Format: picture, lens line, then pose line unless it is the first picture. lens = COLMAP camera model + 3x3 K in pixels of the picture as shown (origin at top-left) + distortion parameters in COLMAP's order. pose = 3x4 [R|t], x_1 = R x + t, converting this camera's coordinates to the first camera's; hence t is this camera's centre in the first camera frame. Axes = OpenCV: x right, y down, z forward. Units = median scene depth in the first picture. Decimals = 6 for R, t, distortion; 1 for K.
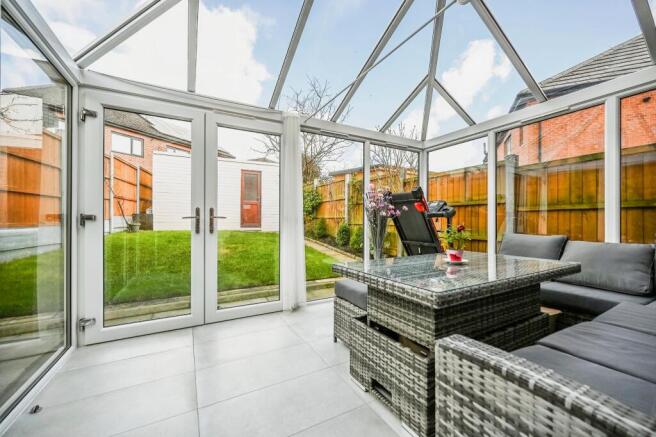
lens RADIAL K [[262.2, 0, 328.6], [0, 262.2, 220.2], [0, 0, 1]] dist [-0.011302, -0.000400]
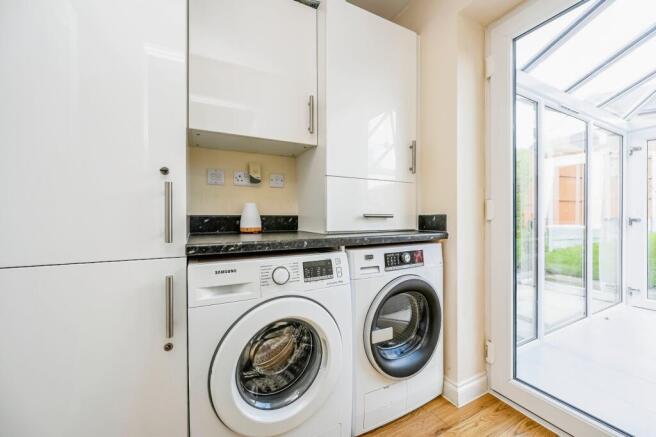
lens RADIAL K [[262.2, 0, 327.8], [0, 262.2, 219.5], [0, 0, 1]] dist [-0.011302, -0.000400]
pose [[0.003424, 0.002505, -0.999991, 0.525151], [0.002498, 0.999994, 0.002514, -0.020436], [0.999991, -0.002507, 0.003418, -0.743181]]
